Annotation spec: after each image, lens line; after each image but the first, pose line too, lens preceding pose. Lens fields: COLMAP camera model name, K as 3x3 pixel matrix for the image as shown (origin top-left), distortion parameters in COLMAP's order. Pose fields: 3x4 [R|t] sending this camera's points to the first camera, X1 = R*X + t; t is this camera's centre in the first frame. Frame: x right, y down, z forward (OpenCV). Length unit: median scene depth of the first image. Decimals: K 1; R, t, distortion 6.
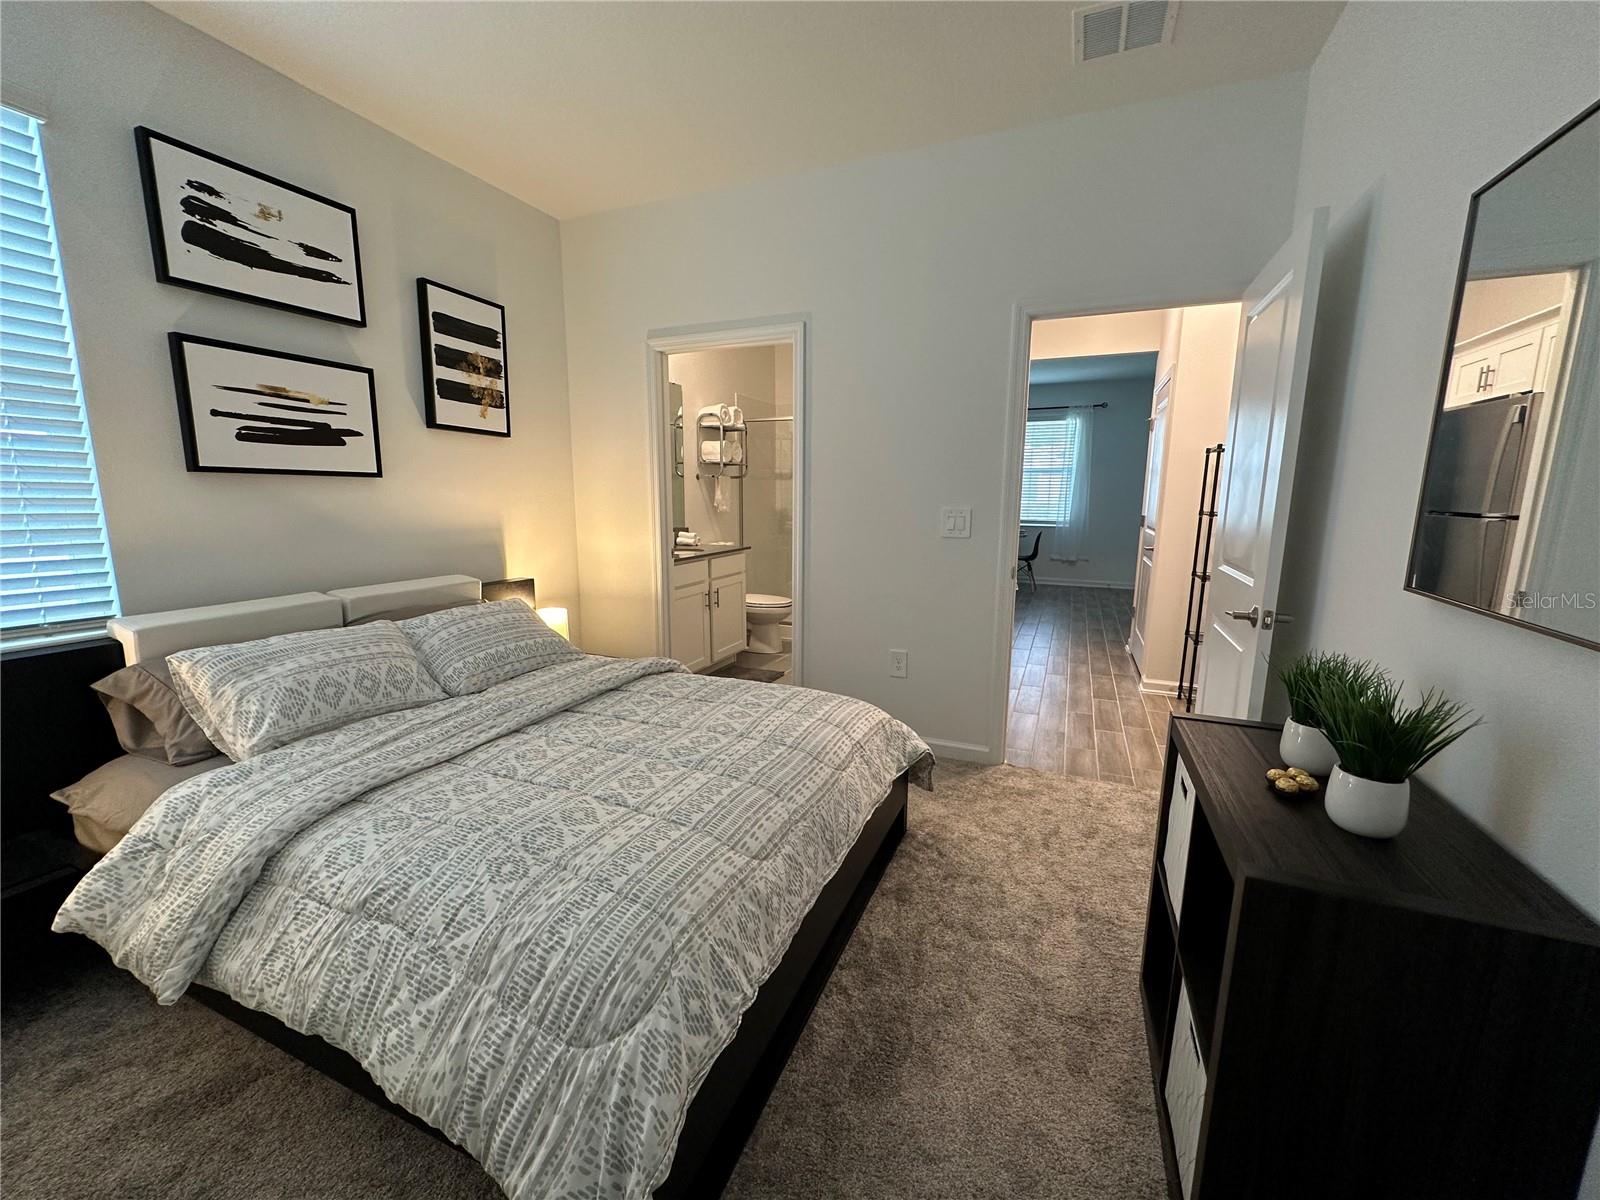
lens RADIAL K [[637.4, 0, 803.3], [0, 637.4, 598.8], [0, 0, 1]] dist [-0.003838, 0.001445]
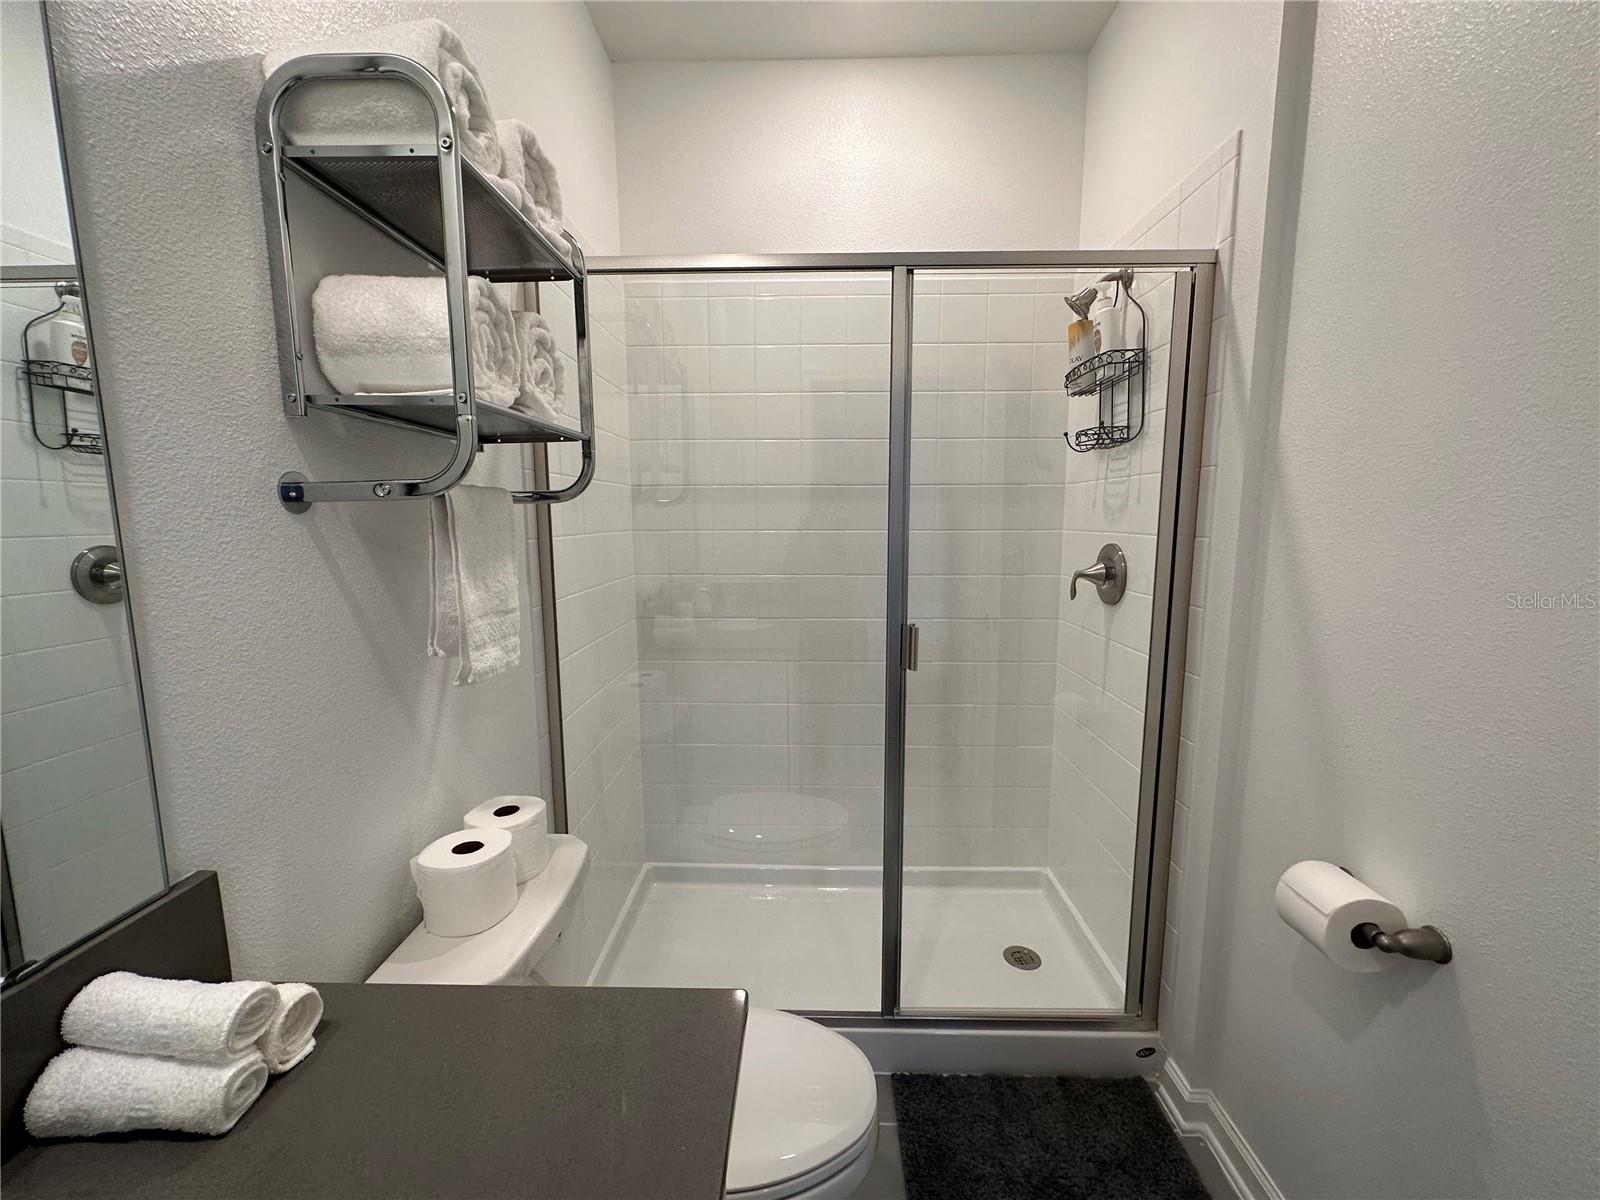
lens RADIAL K [[637.4, 0, 789.0], [0, 637.4, 597.3], [0, 0, 1]] dist [-0.003838, 0.001445]
pose [[0.933309, -0.058693, 0.354244, -0.229134], [0.070826, 0.997260, -0.021371, -0.321590], [-0.352019, 0.045035, 0.934909, 1.694391]]
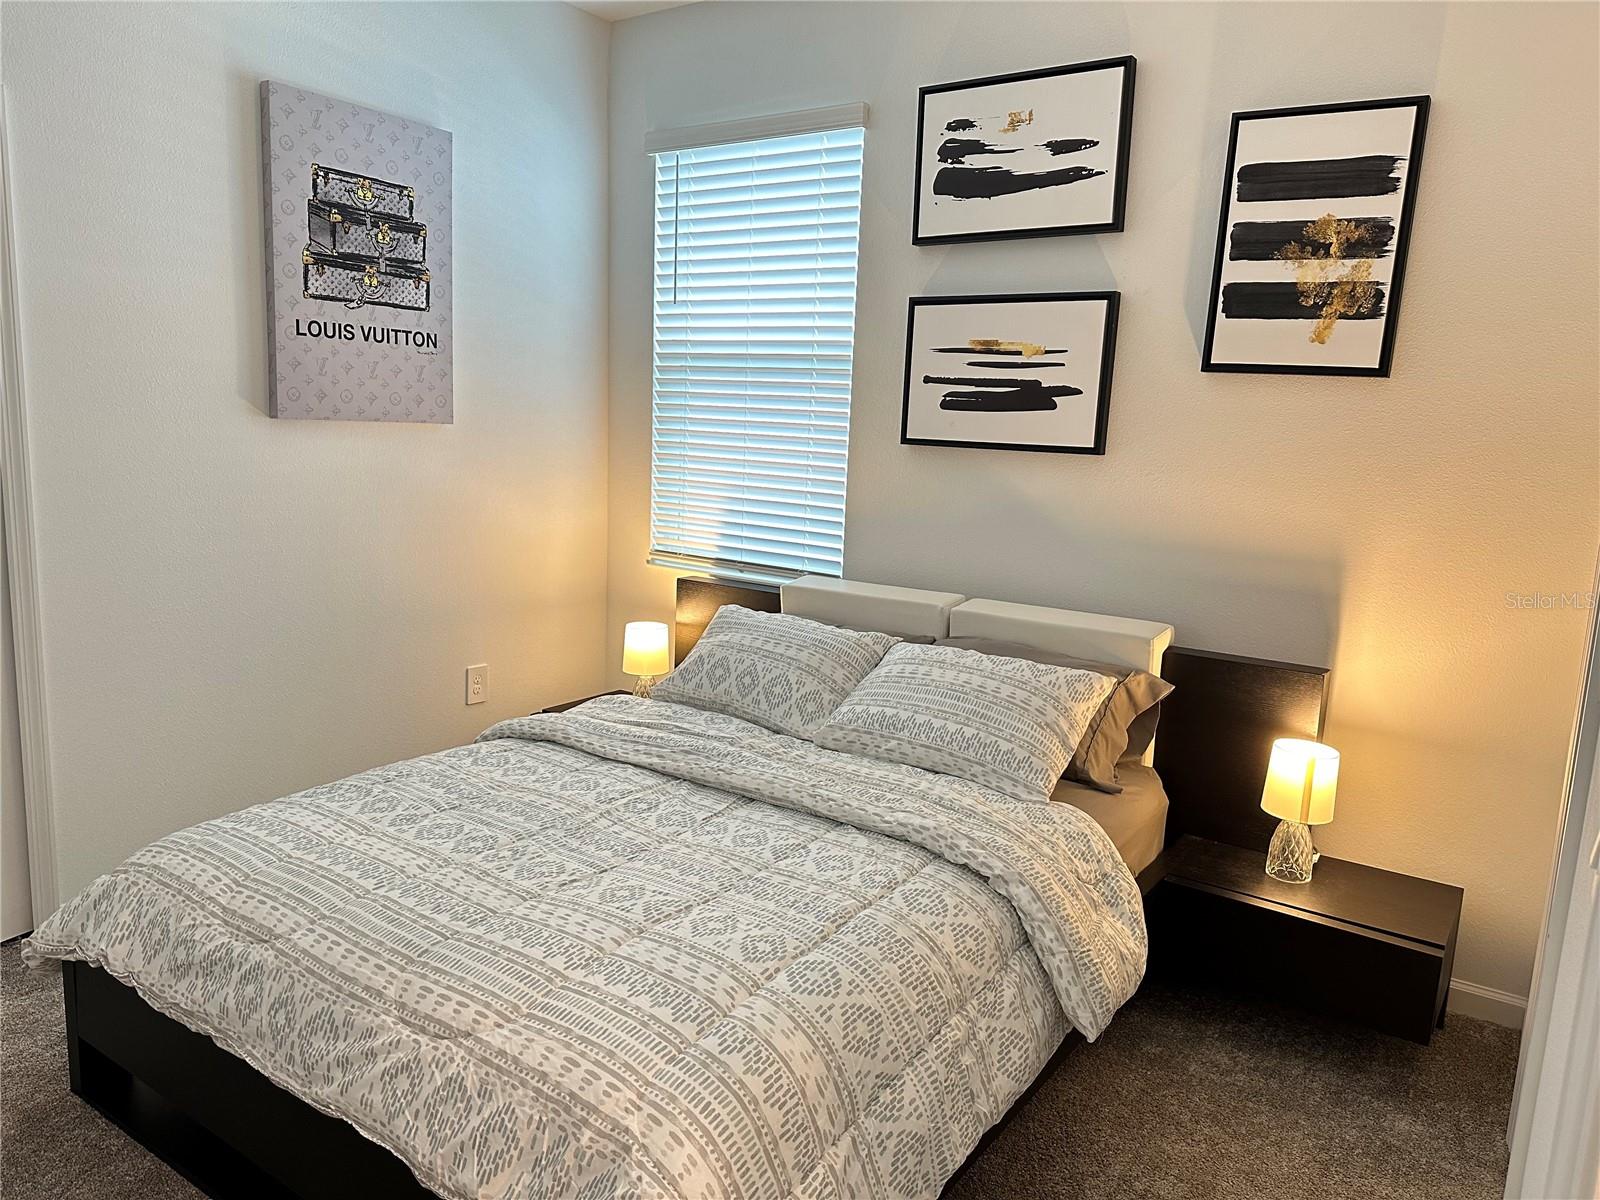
lens RADIAL K [[1119.6, 0, 796.9], [0, 1119.6, 608.8], [0, 0, 1]] dist [0.064421, -0.086446]
pose [[-0.208302, 0.144629, -0.967312, 0.629681], [-0.206183, 0.960288, 0.187979, -0.215651], [0.956085, 0.238600, -0.170210, 1.052650]]
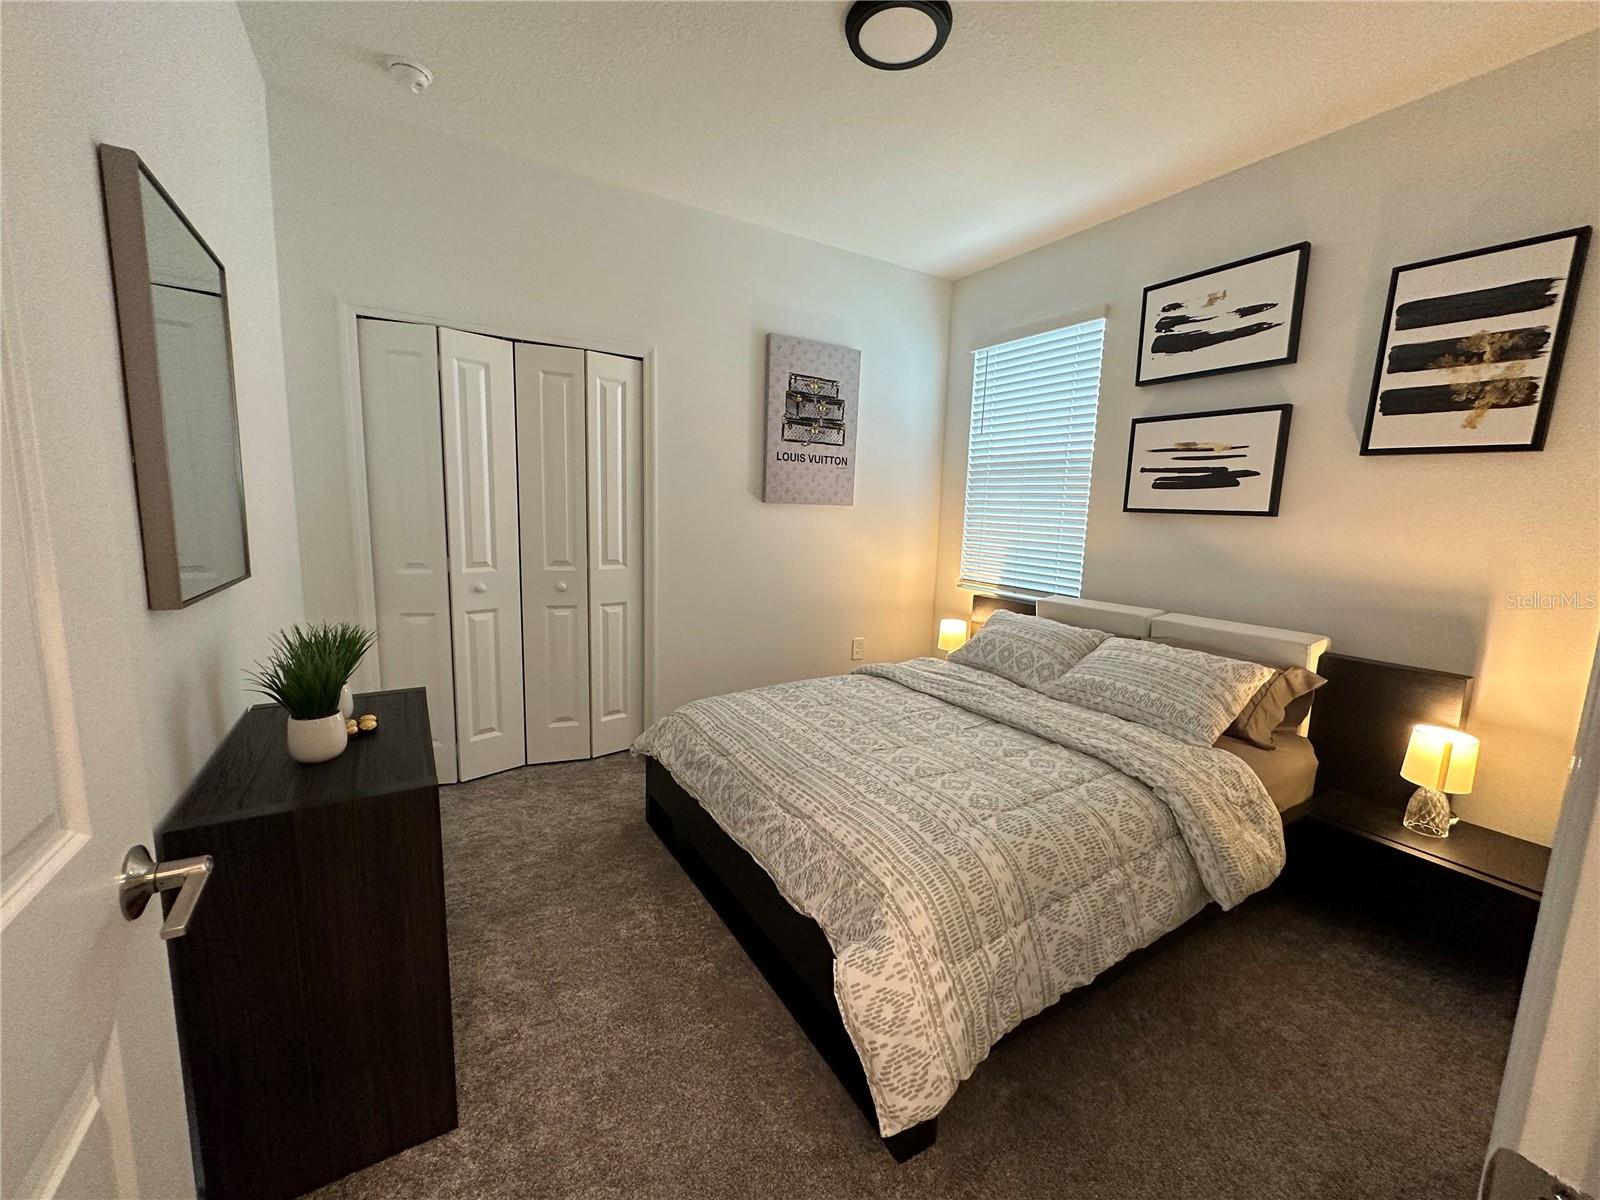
lens RADIAL K [[637.4, 0, 798.7], [0, 637.4, 601.3], [0, 0, 1]] dist [-0.003838, 0.001445]
pose [[-0.584751, 0.089166, -0.806298, 0.599747], [-0.170969, 0.958069, 0.229942, -0.187517], [0.792992, 0.272311, -0.544987, 1.114462]]
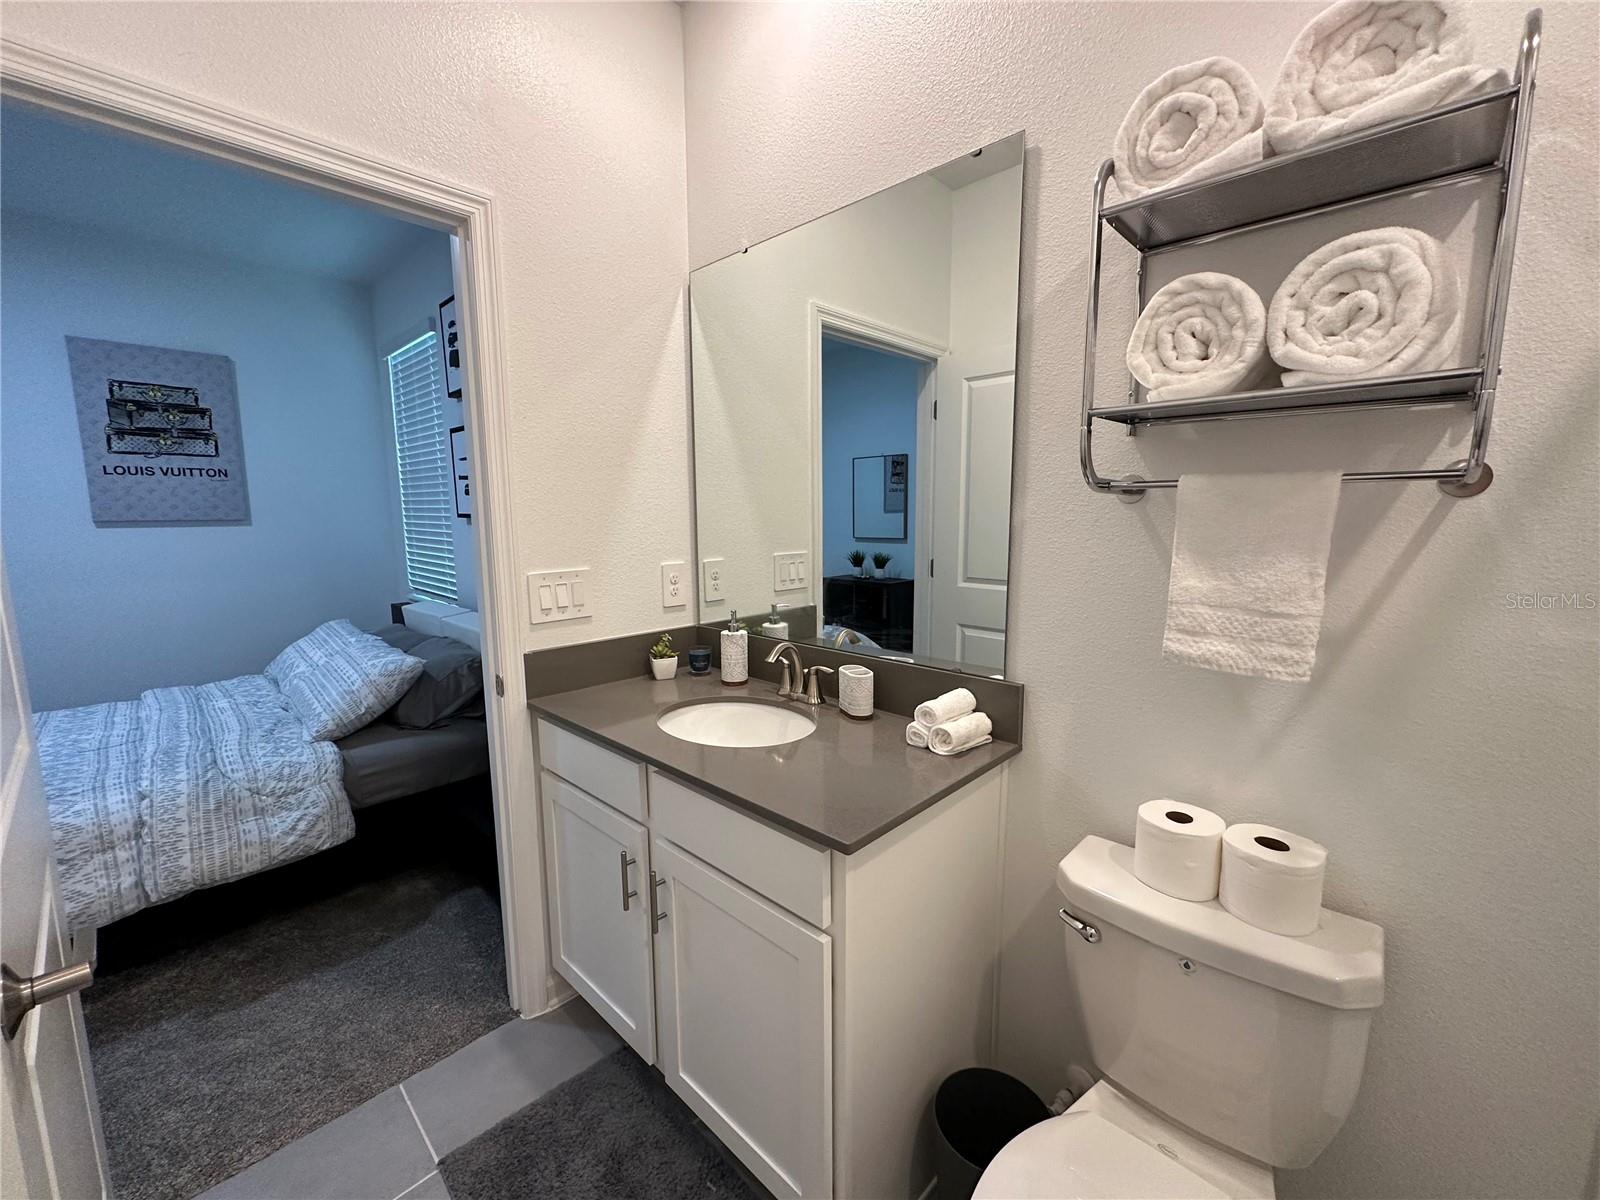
lens RADIAL K [[637.4, 0, 783.8], [0, 637.4, 604.5], [0, 0, 1]] dist [-0.003838, 0.001445]
pose [[-0.354791, 0.129230, -0.925971, 0.187485], [-0.153108, 0.969000, 0.193899, -0.368017], [0.922324, 0.210567, -0.324006, 2.013320]]
